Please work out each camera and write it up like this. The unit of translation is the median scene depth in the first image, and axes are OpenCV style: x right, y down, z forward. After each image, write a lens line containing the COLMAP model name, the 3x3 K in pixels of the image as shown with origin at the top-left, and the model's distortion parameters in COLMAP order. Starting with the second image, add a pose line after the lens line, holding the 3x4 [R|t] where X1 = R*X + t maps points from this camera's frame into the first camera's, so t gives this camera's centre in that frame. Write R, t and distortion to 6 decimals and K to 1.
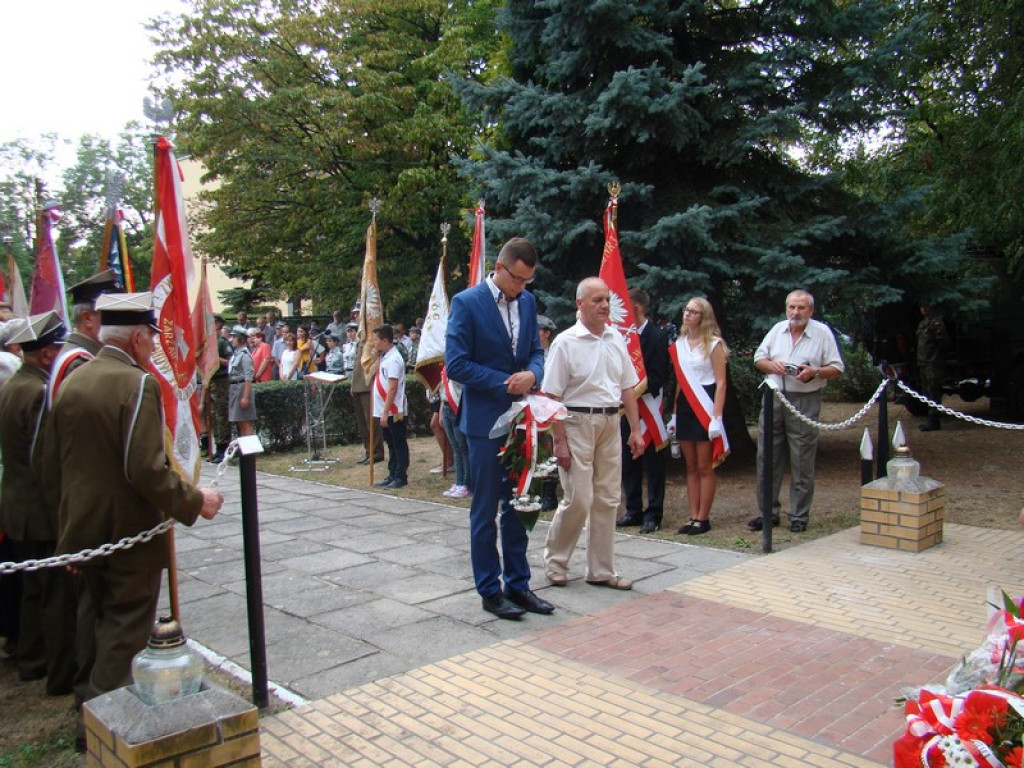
lens RADIAL K [[951.2, 0, 522.5], [0, 951.2, 385.8], [0, 0, 1]] dist [-0.175224, 0.126405]
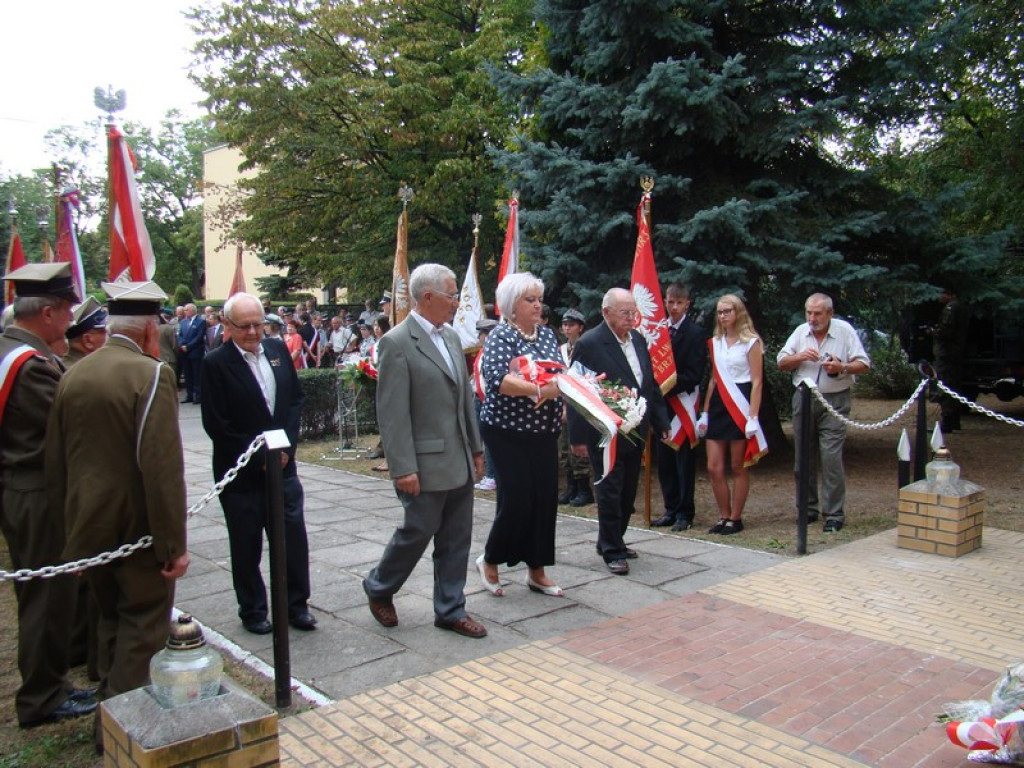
lens RADIAL K [[942.1, 0, 523.4], [0, 942.1, 378.5], [0, 0, 1]] dist [-0.172525, 0.110849]
pose [[0.999323, 0.016382, -0.032956, -0.000933], [-0.016264, 0.999860, 0.003821, -0.003685], [0.033014, -0.003283, 0.999449, 0.017034]]
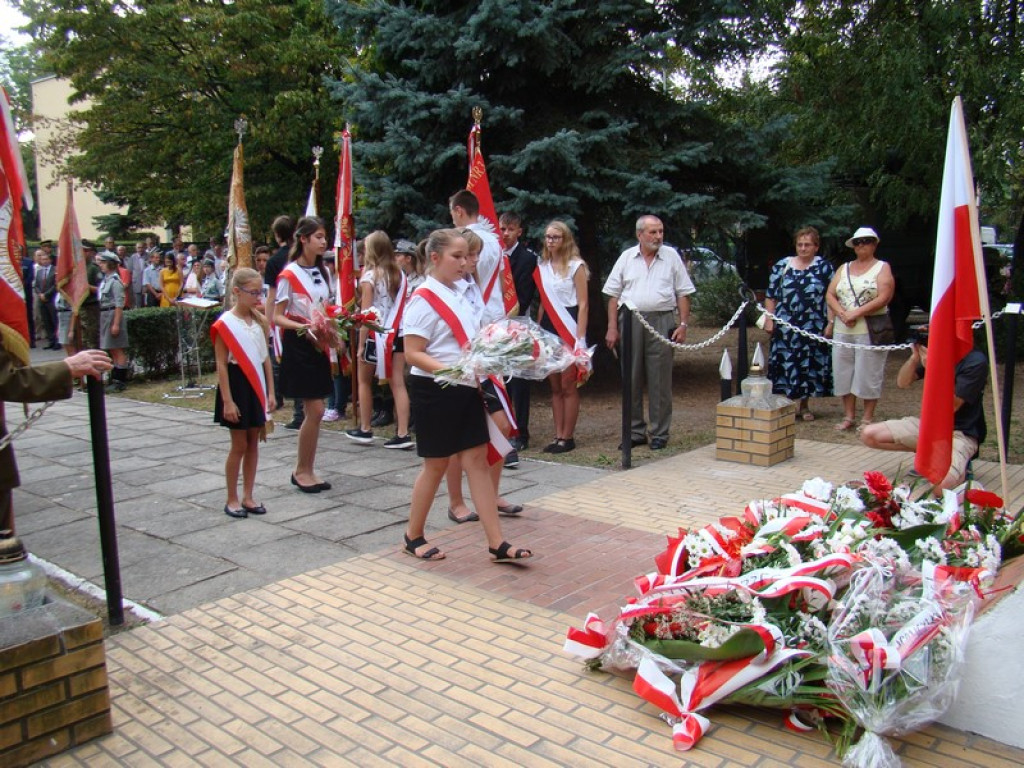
lens RADIAL K [[952.3, 0, 525.4], [0, 952.3, 380.5], [0, 0, 1]] dist [-0.178093, 0.133927]
pose [[0.993236, -0.010221, 0.115659, 0.022410], [0.002107, 0.997541, 0.070056, 0.005468], [-0.116090, -0.069338, 0.990815, -0.013847]]
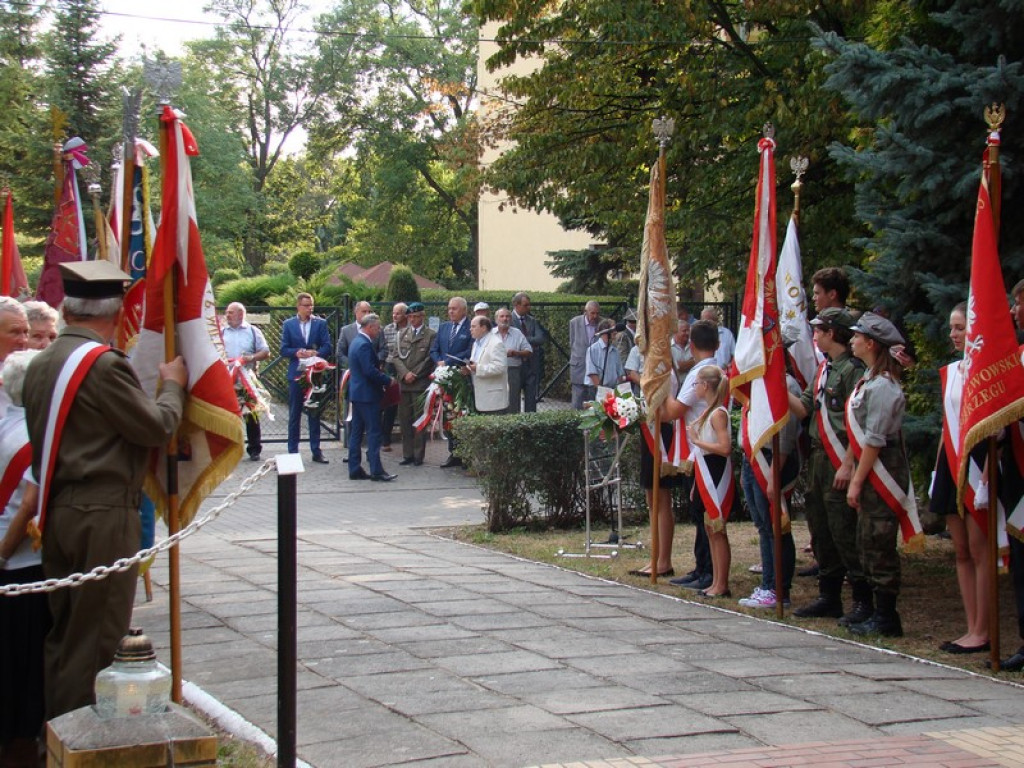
lens RADIAL K [[1936.2, 0, 536.1], [0, 1936.2, 384.3], [0, 0, 1]] dist [0.201600, 0.259963]
pose [[0.935337, 0.035618, -0.351960, 0.239158], [-0.046074, 0.998709, -0.021375, 0.008165], [0.350745, 0.036209, 0.935771, -0.256415]]
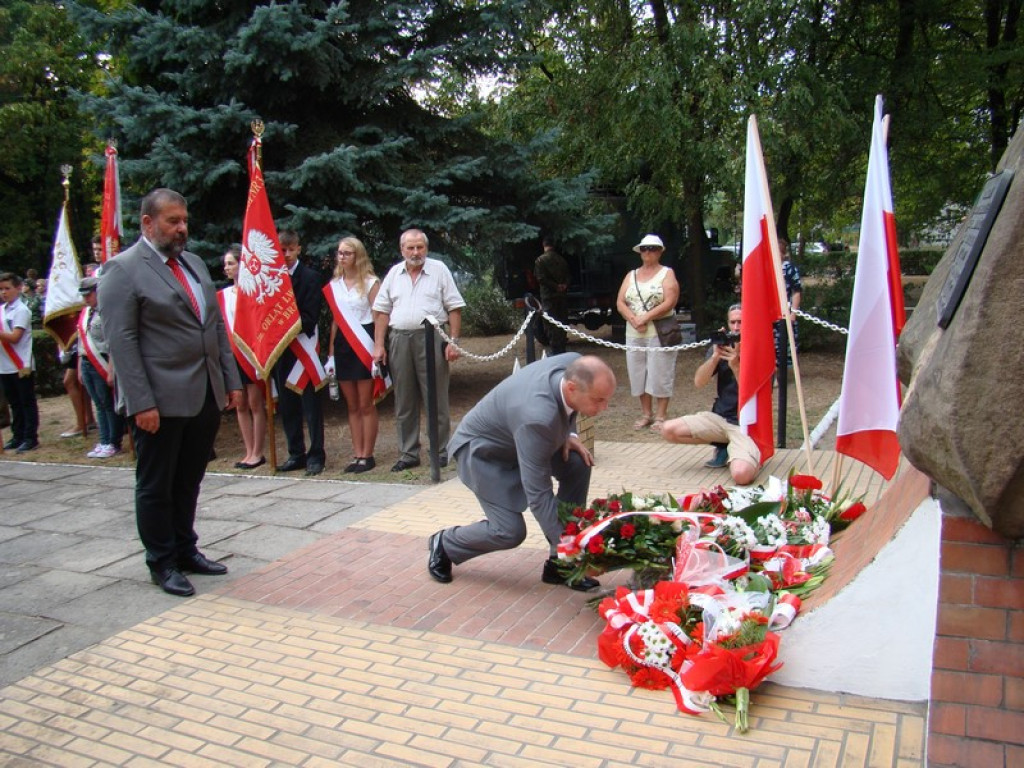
lens RADIAL K [[952.3, 0, 525.4], [0, 952.3, 380.5], [0, 0, 1]] dist [-0.178093, 0.133927]
pose [[0.920382, -0.065483, 0.385498, -0.033784], [0.044135, 0.996975, 0.063979, 0.001816], [-0.388521, -0.041872, 0.920488, -0.001209]]
